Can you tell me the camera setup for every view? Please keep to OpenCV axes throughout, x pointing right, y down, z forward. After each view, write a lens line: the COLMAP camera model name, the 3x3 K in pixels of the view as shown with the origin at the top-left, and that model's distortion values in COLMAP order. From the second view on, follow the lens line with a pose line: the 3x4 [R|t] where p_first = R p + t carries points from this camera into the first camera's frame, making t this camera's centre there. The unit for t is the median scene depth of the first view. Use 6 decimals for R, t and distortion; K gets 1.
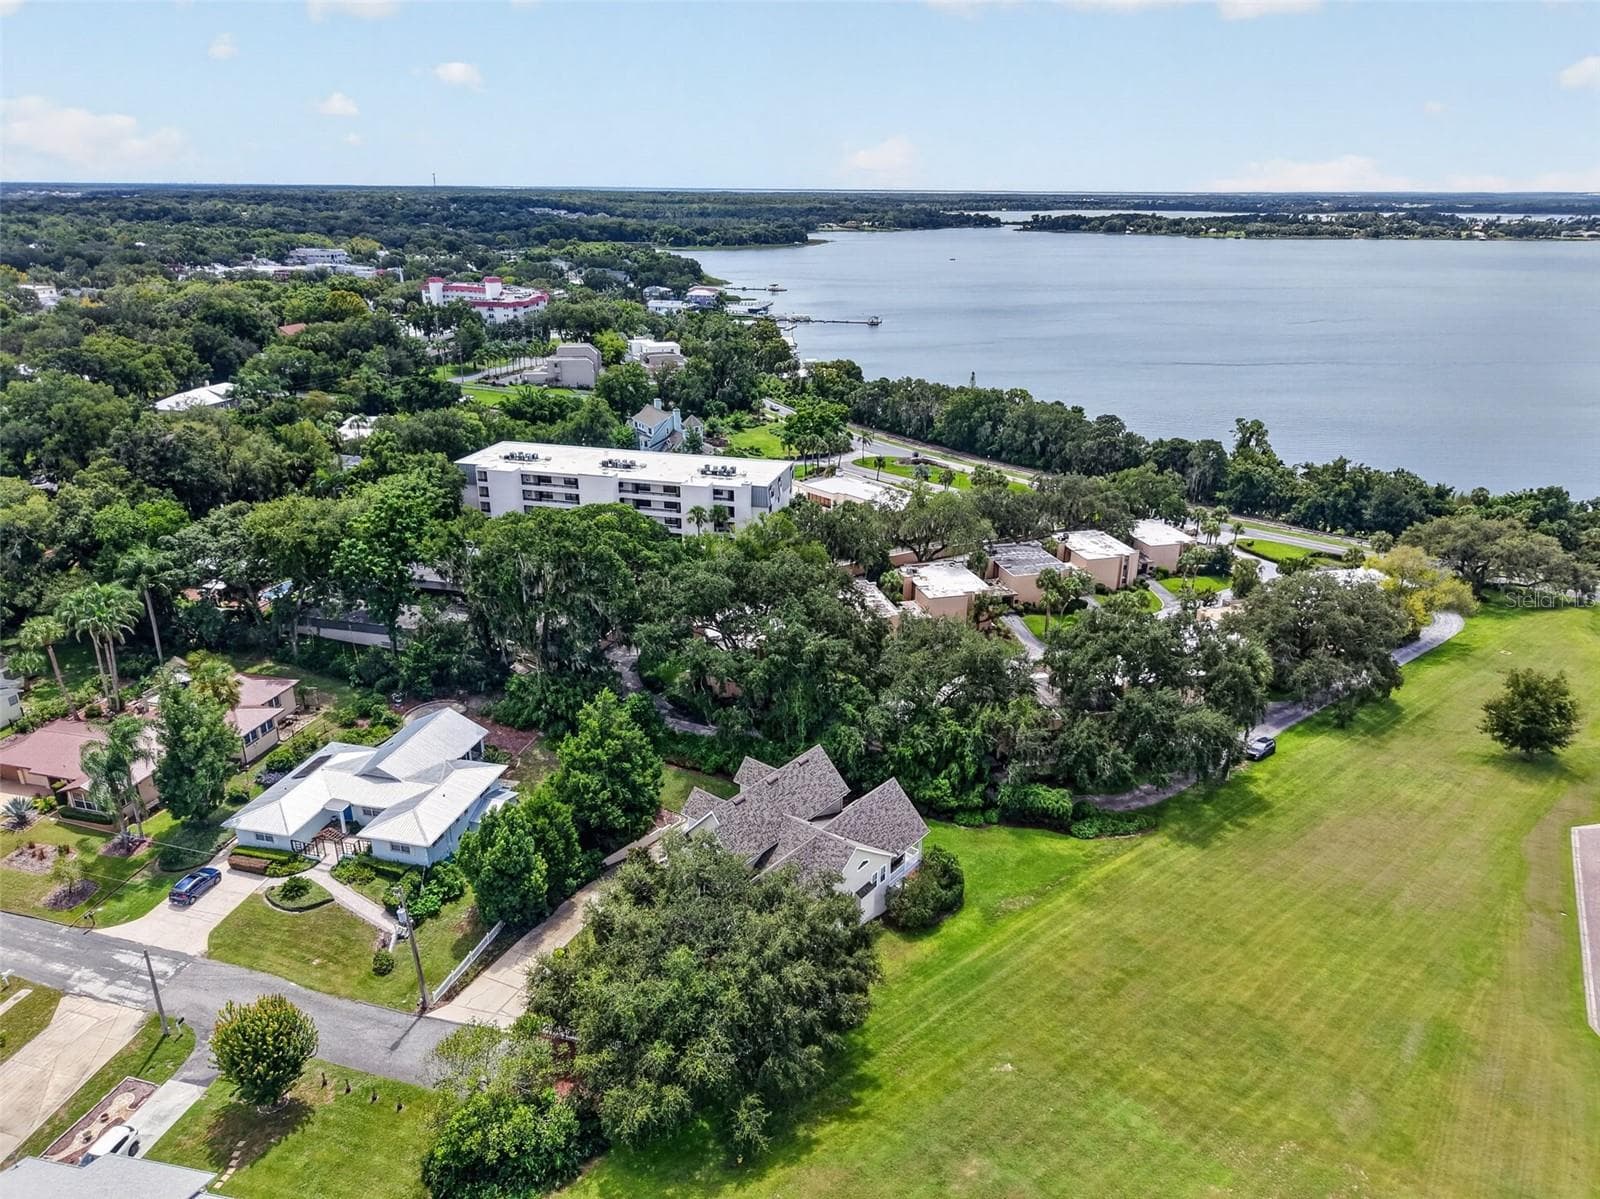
lens RADIAL K [[1072.6, 0, 788.0], [0, 1072.6, 590.9], [0, 0, 1]] dist [-0.020175, 0.001849]
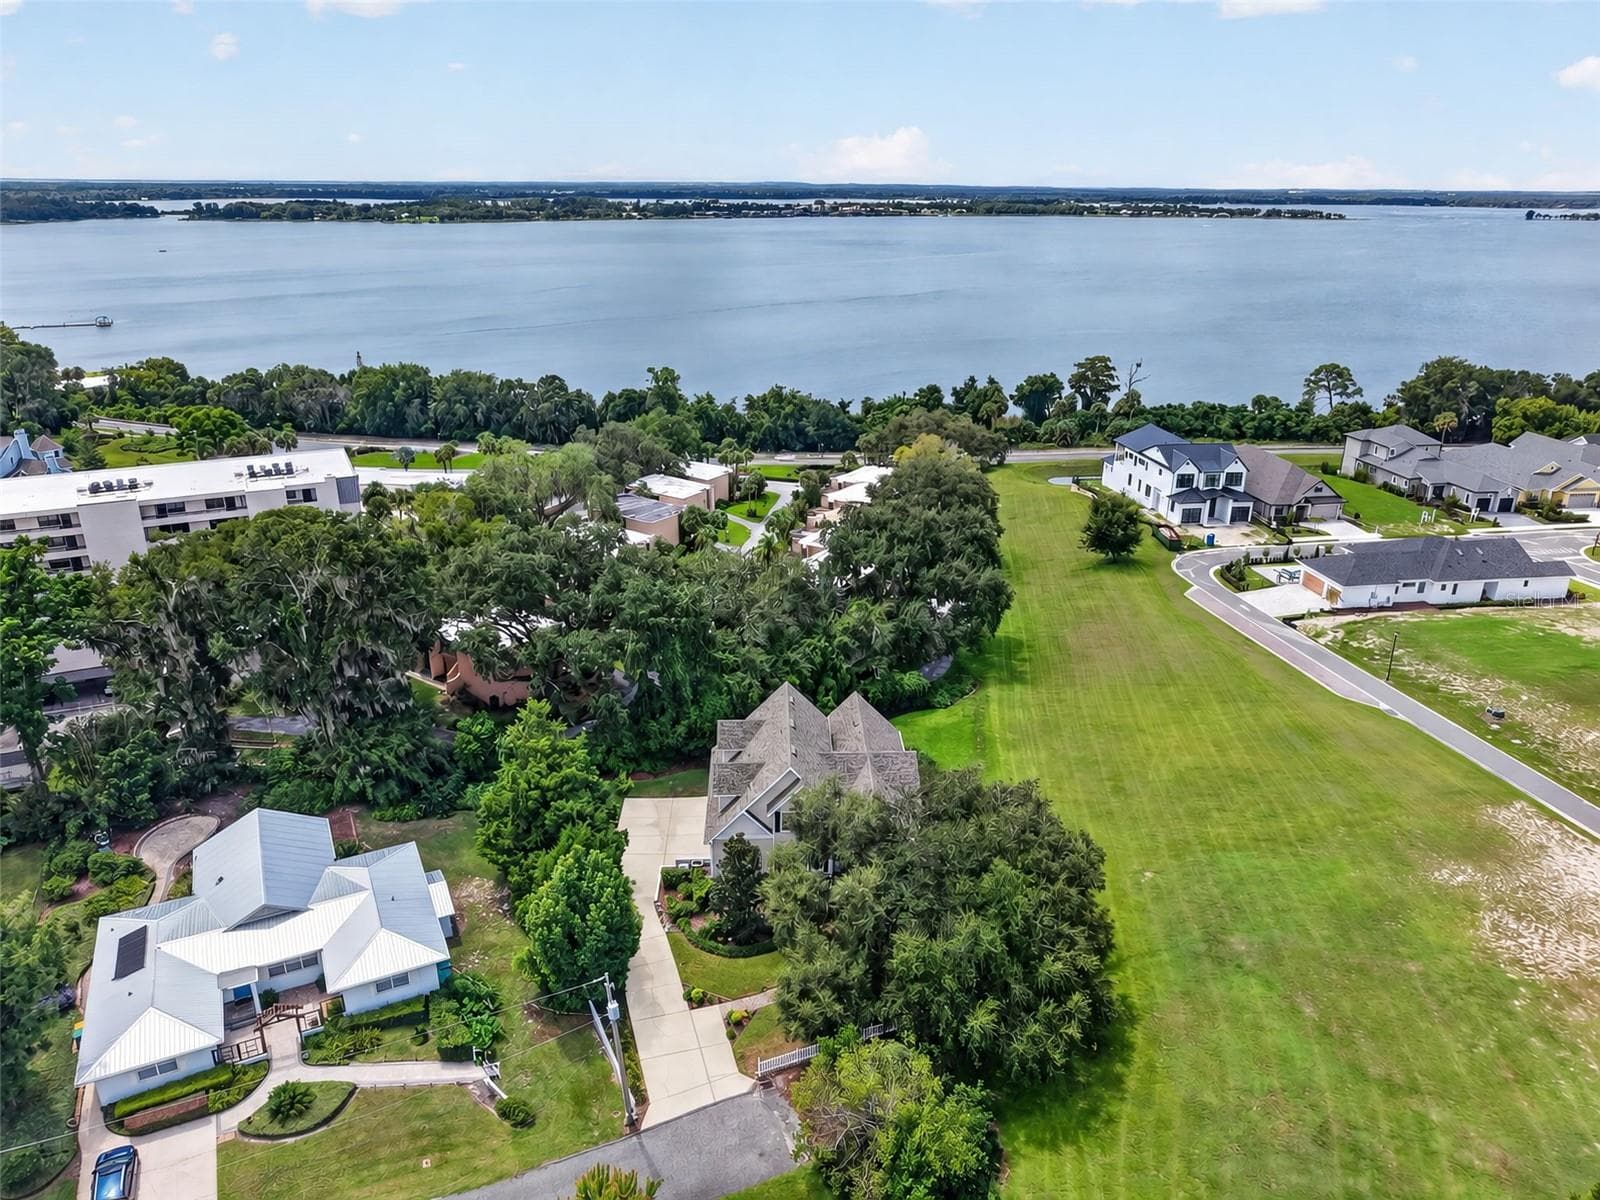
lens RADIAL K [[1072.6, 0, 788.0], [0, 1072.6, 591.4], [0, 0, 1]] dist [-0.020175, 0.001849]
pose [[0.751475, -0.223663, 0.620694, -0.198337], [0.218525, 0.972060, 0.085707, -0.005541], [-0.622521, 0.071230, 0.779355, 0.096469]]
